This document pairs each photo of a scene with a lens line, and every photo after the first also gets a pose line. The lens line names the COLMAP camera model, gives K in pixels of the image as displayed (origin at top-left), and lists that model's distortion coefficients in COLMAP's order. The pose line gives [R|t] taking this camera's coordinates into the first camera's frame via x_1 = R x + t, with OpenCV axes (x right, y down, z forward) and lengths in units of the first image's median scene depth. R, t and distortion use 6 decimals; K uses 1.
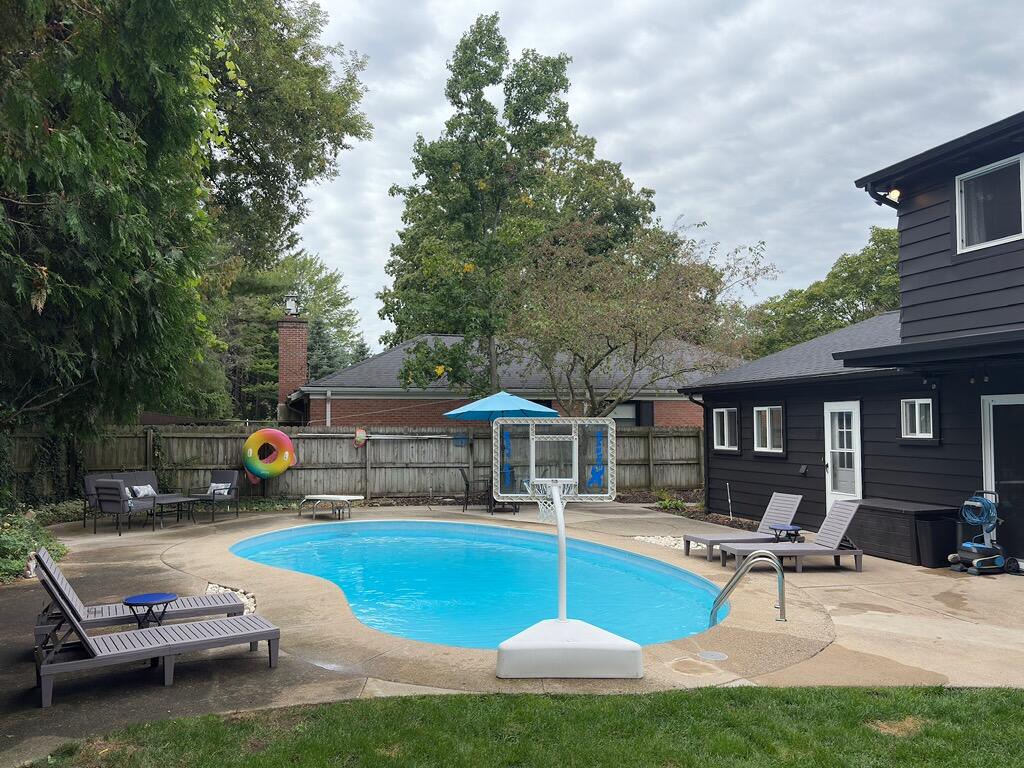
lens RADIAL K [[801.5, 0, 535.2], [0, 801.5, 383.5], [0, 0, 1]] dist [0.021456, -0.000985]
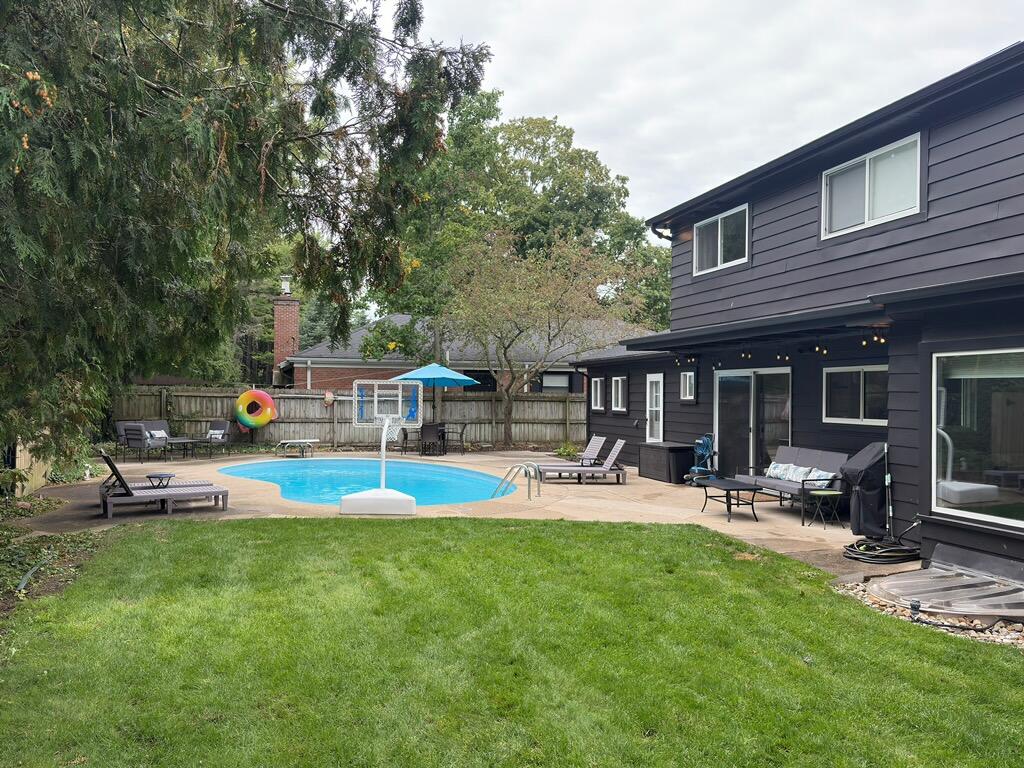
lens RADIAL K [[801.5, 0, 535.2], [0, 801.5, 383.5], [0, 0, 1]] dist [0.021456, -0.000985]
pose [[0.999777, 0.011794, -0.017539, 0.154654], [-0.011133, 0.999240, 0.037360, -0.007957], [0.017967, -0.037156, 0.999148, -0.308365]]
